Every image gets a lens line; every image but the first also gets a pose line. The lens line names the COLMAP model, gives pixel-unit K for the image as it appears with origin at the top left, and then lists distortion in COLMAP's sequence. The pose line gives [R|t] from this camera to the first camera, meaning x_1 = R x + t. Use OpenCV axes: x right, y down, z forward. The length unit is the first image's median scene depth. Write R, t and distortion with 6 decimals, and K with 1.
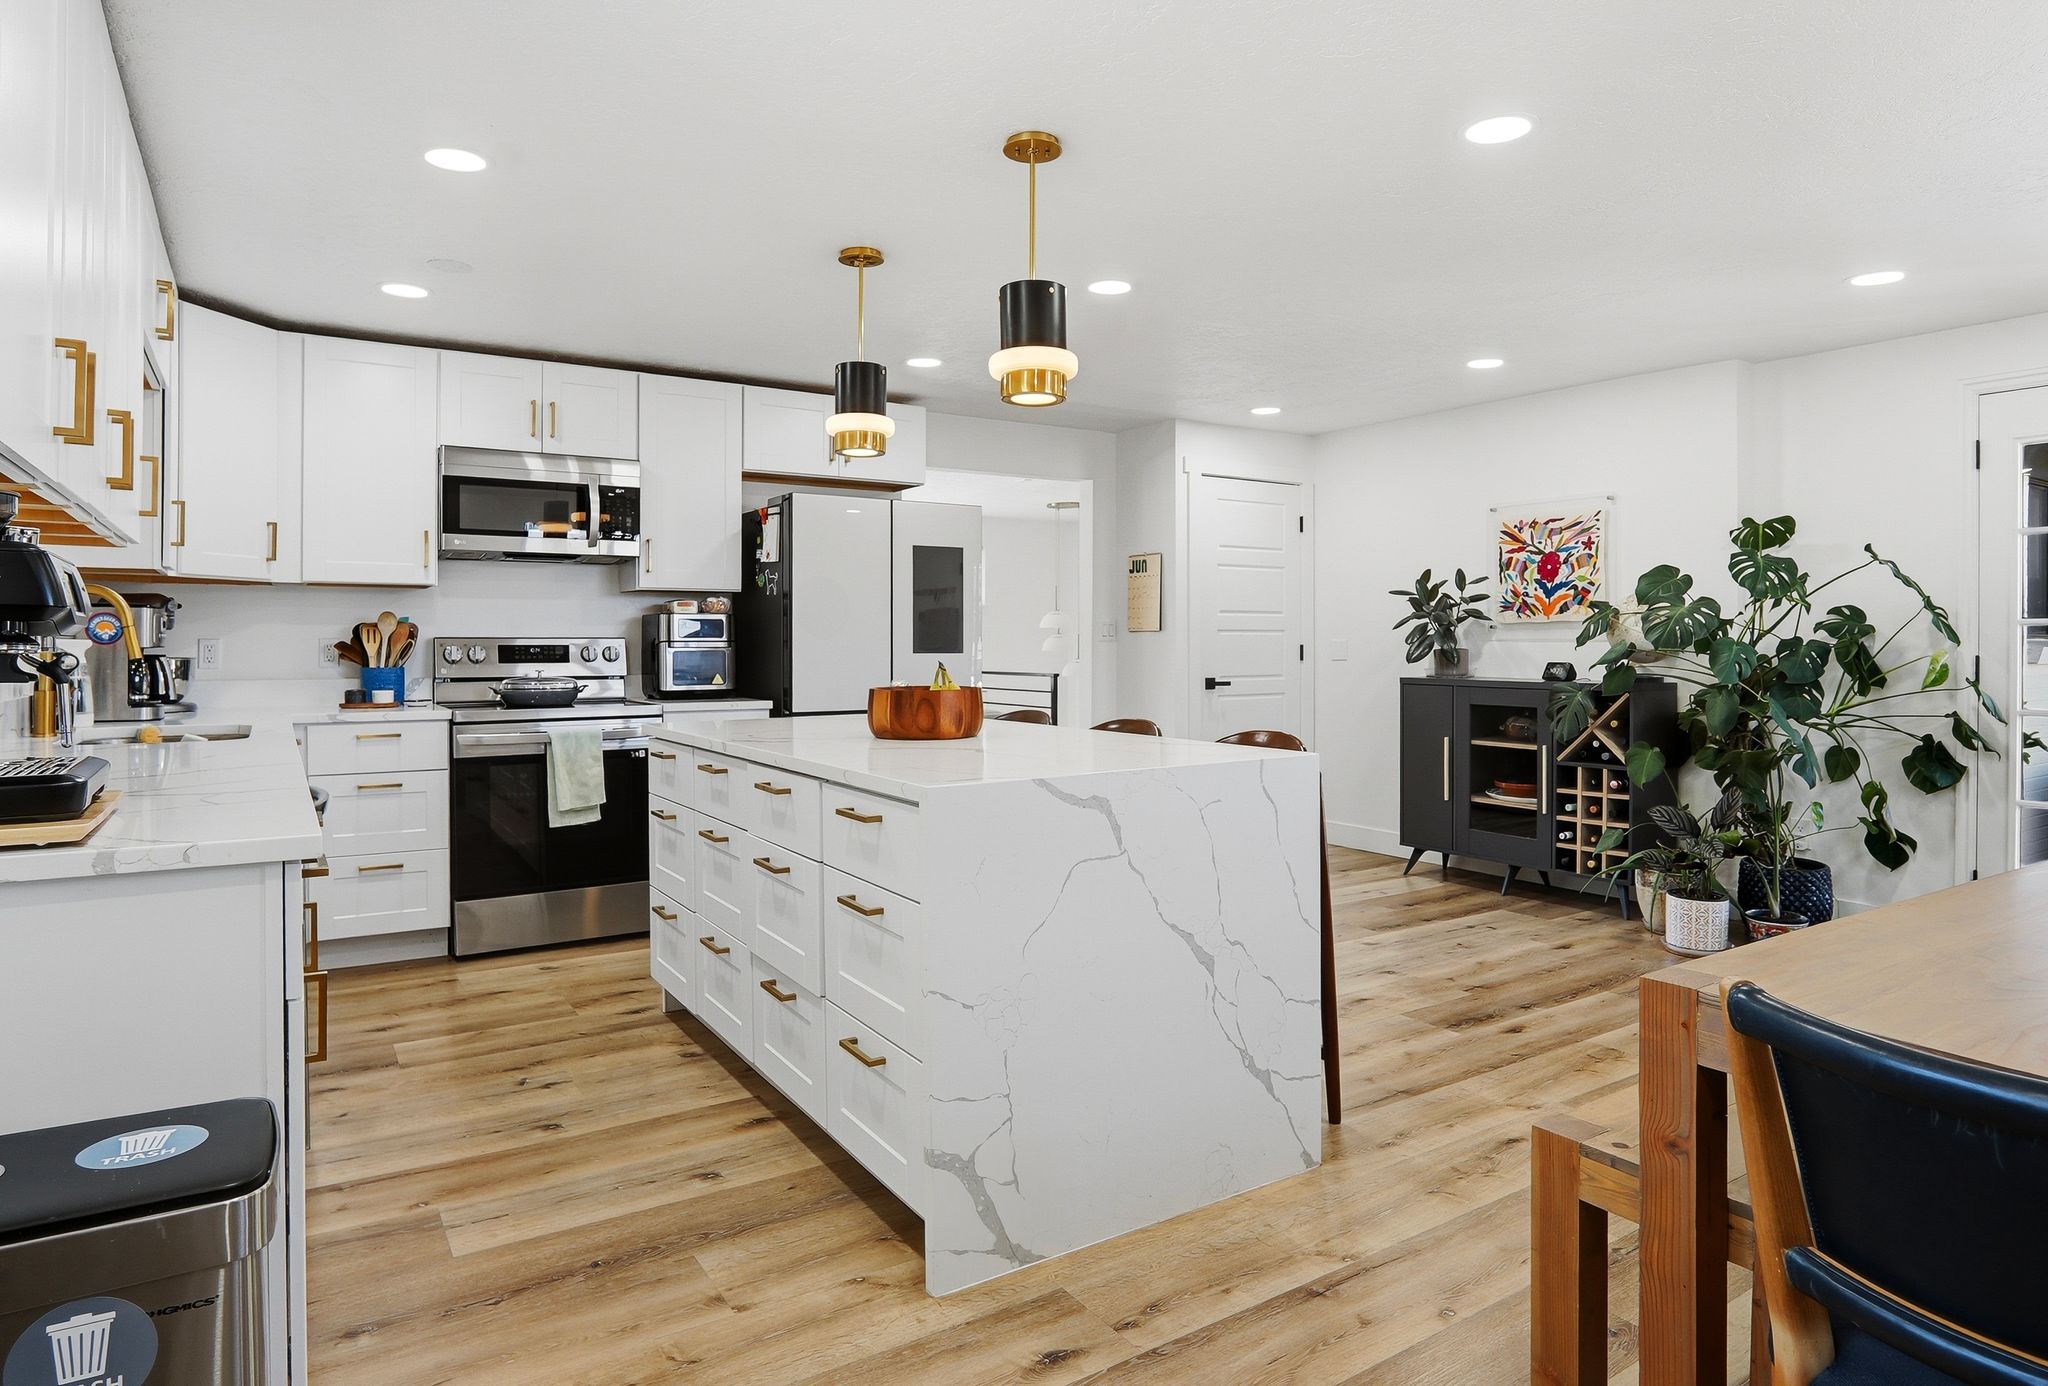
lens RADIAL K [[1166.5, 0, 1022.2], [0, 1166.5, 655.7], [0, 0, 1]] dist [-0.028706, -0.000628]
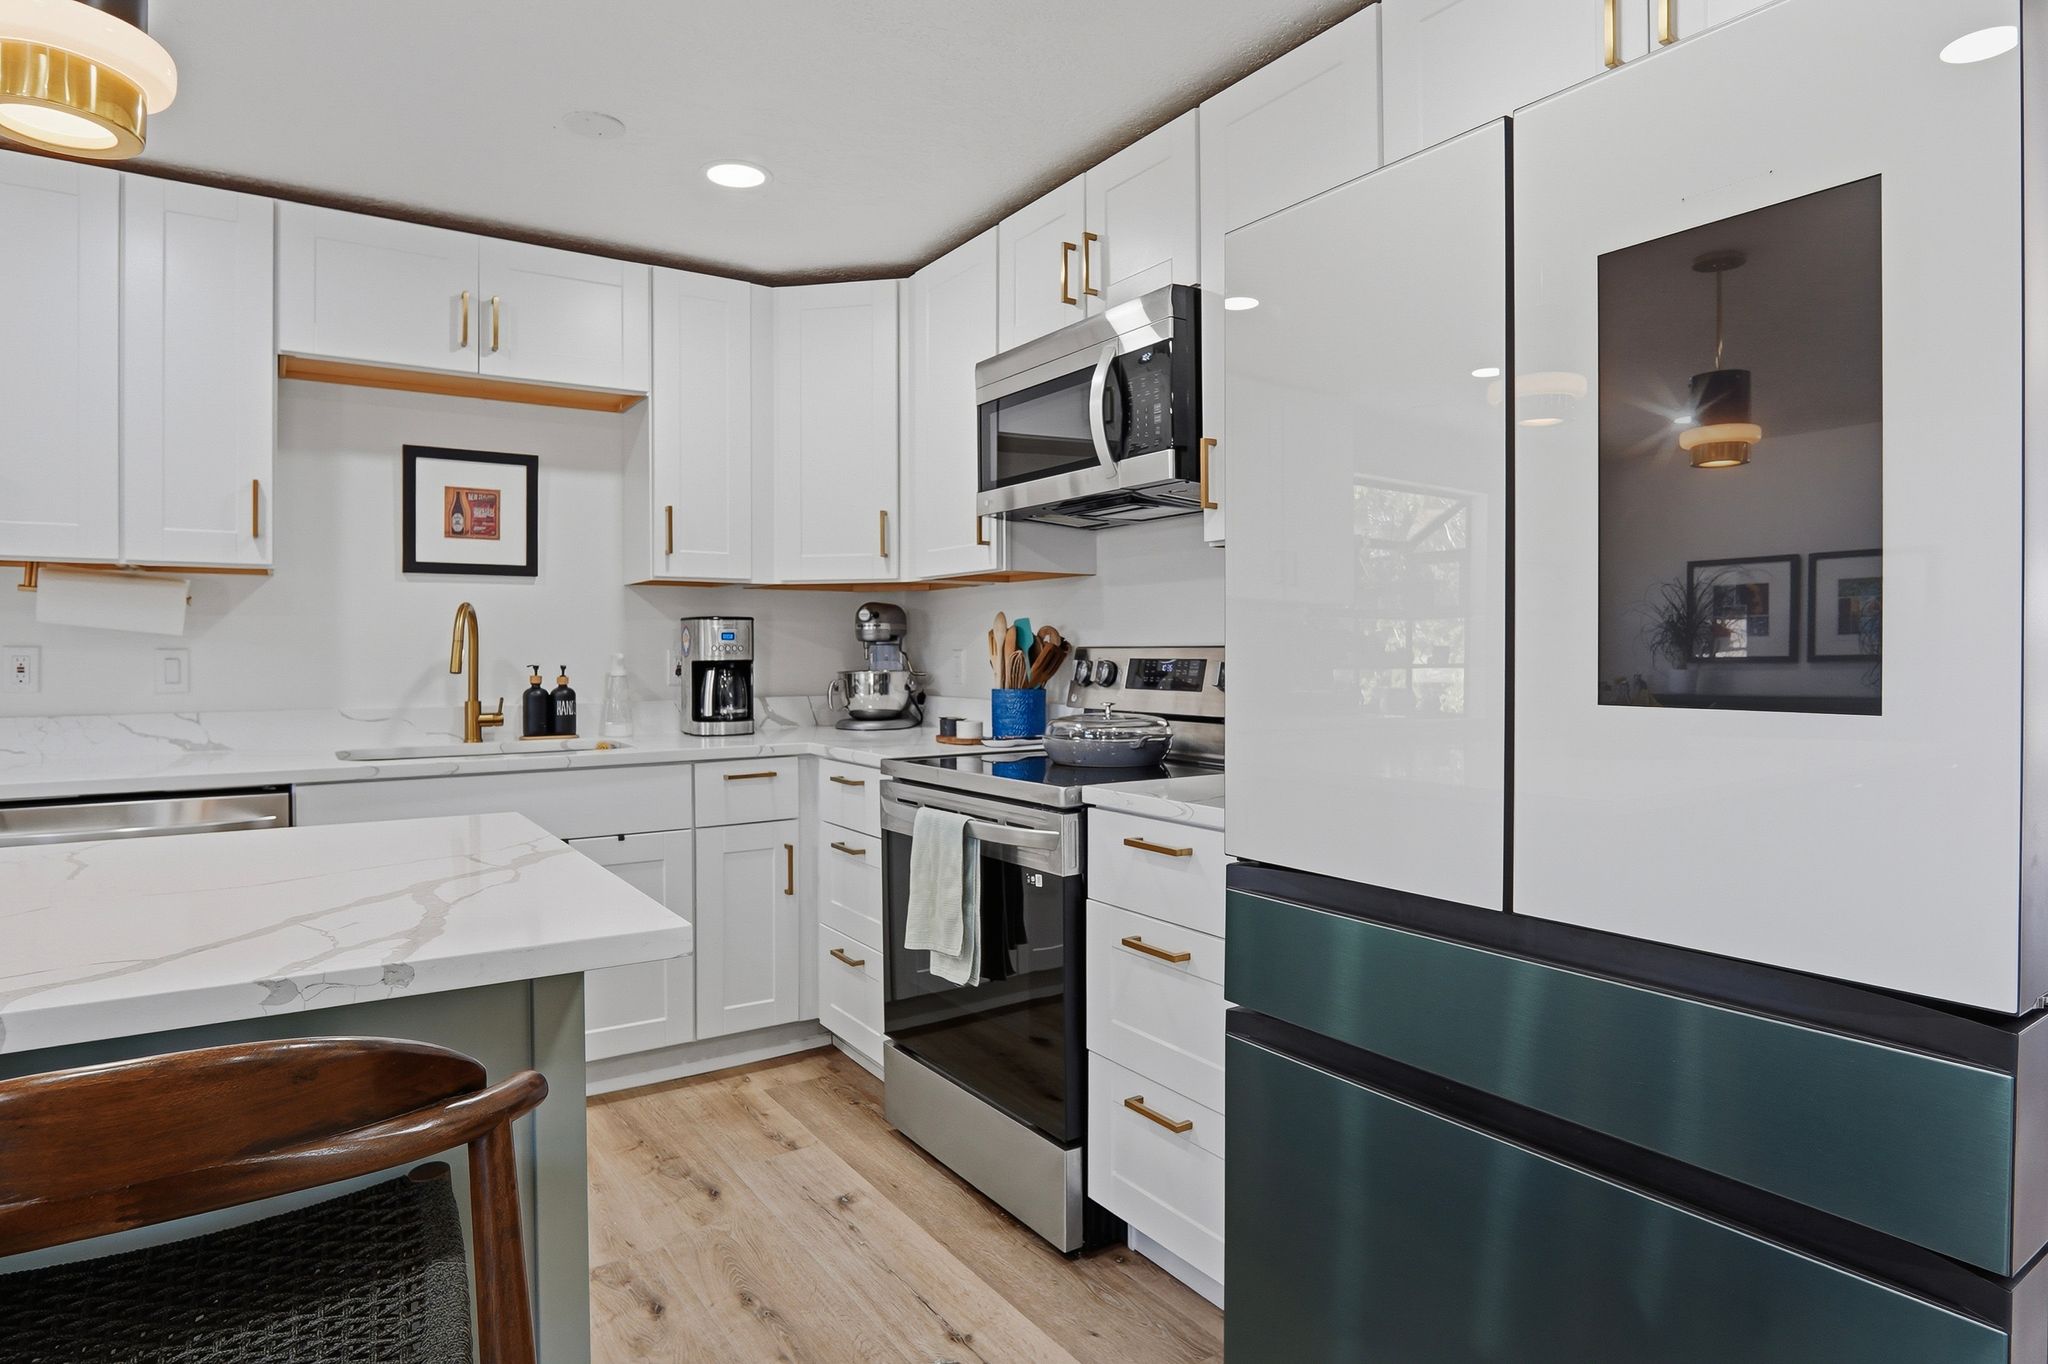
lens RADIAL K [[1138.4, 0, 1025.7], [0, 1138.4, 660.1], [0, 0, 1]] dist [-0.029601, 0.003506]
pose [[0.014292, 0.007969, -0.999866, 0.166943], [-0.007856, 0.999938, 0.007857, -0.014368], [0.999867, 0.007743, 0.014354, 1.043098]]
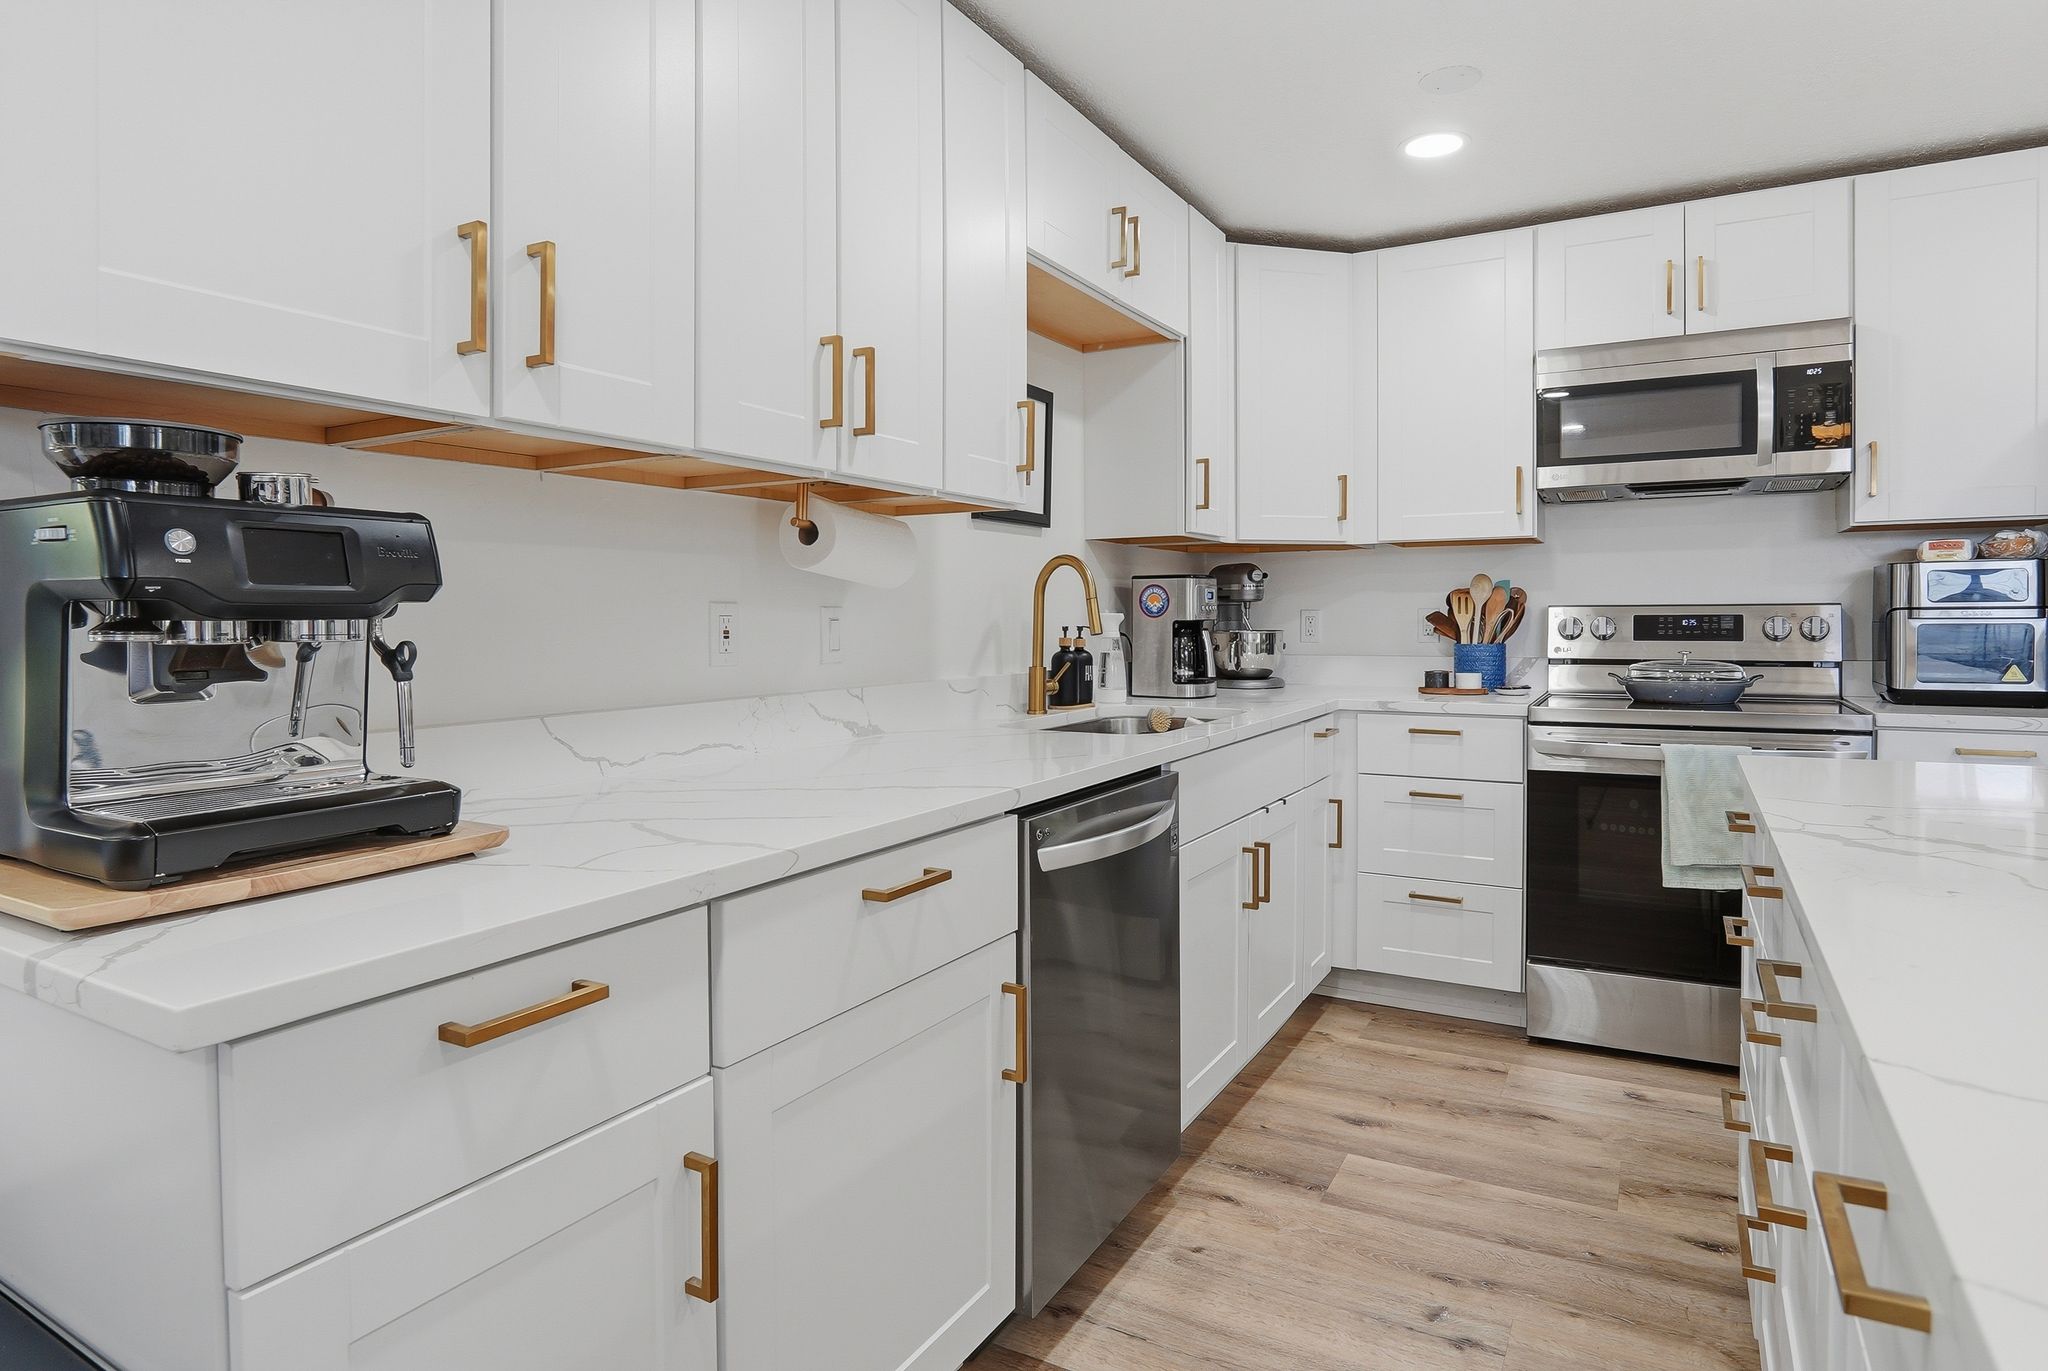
lens RADIAL K [[1138.4, 0, 1029.5], [0, 1138.4, 643.6], [0, 0, 1]] dist [-0.029601, 0.003506]
pose [[0.463238, 0.018449, -0.886042, -0.000020], [-0.002104, 0.999803, 0.019717, -0.005174], [0.886231, -0.007270, 0.463186, 0.373334]]
